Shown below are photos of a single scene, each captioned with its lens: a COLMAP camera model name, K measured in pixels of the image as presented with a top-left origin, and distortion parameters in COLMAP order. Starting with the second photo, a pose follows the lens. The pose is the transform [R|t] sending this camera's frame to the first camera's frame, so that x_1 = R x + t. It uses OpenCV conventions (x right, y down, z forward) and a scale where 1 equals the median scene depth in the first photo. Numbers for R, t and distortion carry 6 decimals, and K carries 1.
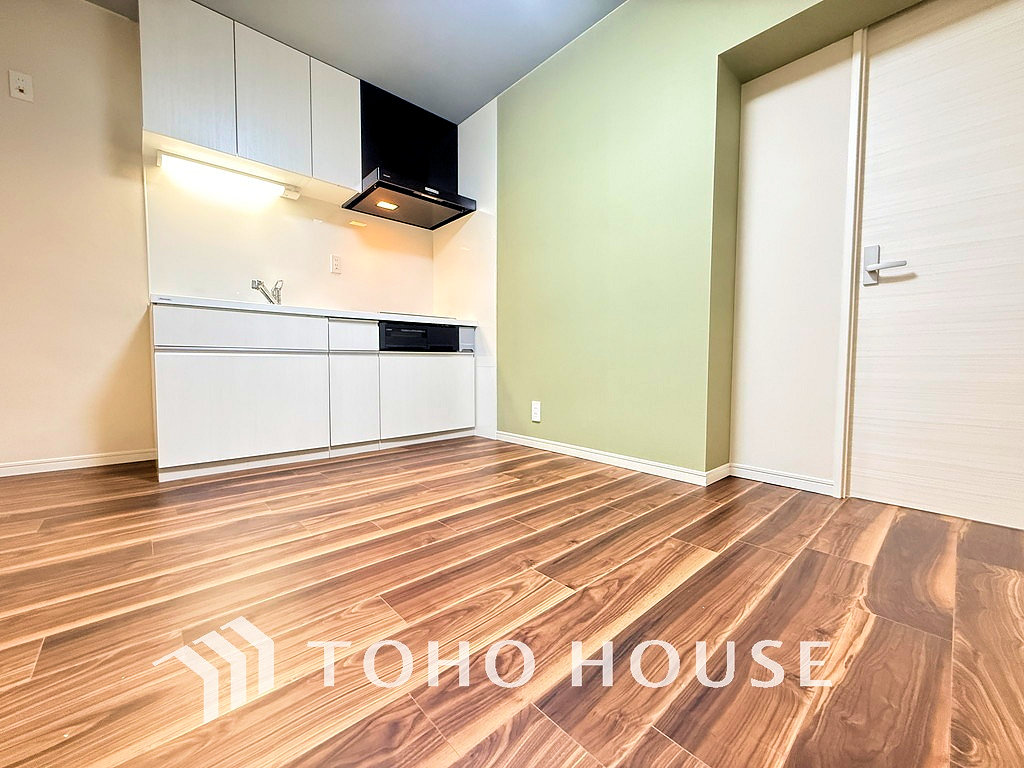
lens RADIAL K [[409.2, 0, 507.0], [0, 409.2, 384.4], [0, 0, 1]] dist [-0.003533, 0.000043]
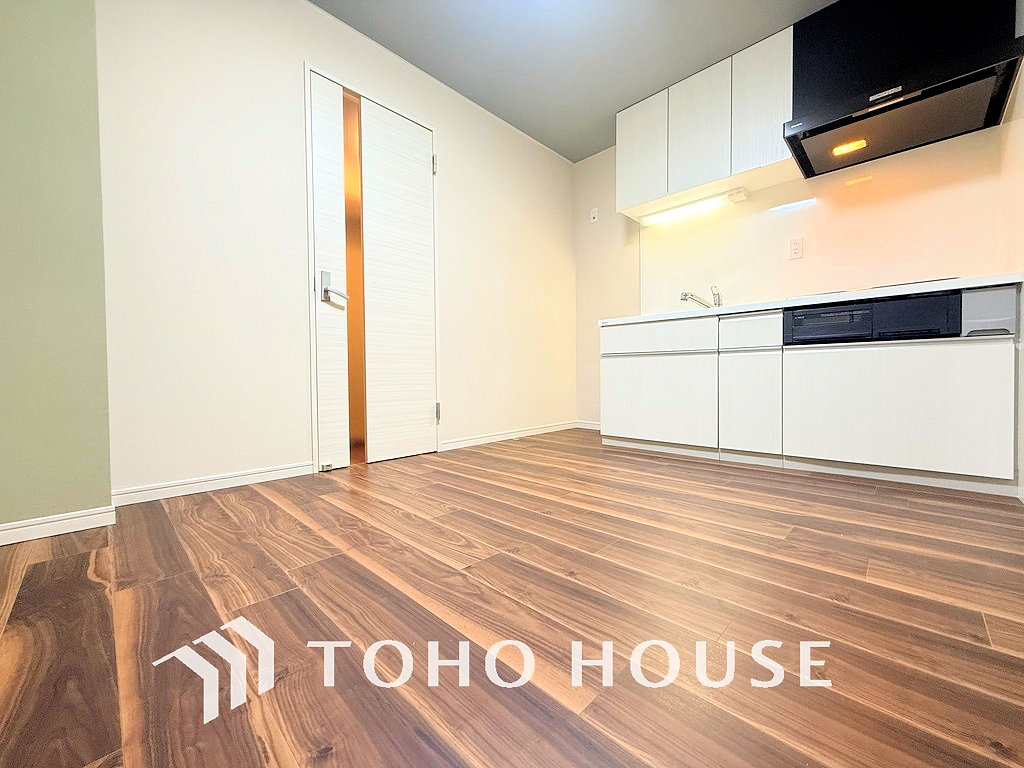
lens RADIAL K [[409.2, 0, 508.3], [0, 409.2, 385.7], [0, 0, 1]] dist [-0.003533, 0.000043]
pose [[0.058503, 0.022912, -0.998024, 0.619010], [-0.046915, 0.998695, 0.020177, 0.008610], [0.997184, 0.045642, 0.059501, 0.539456]]
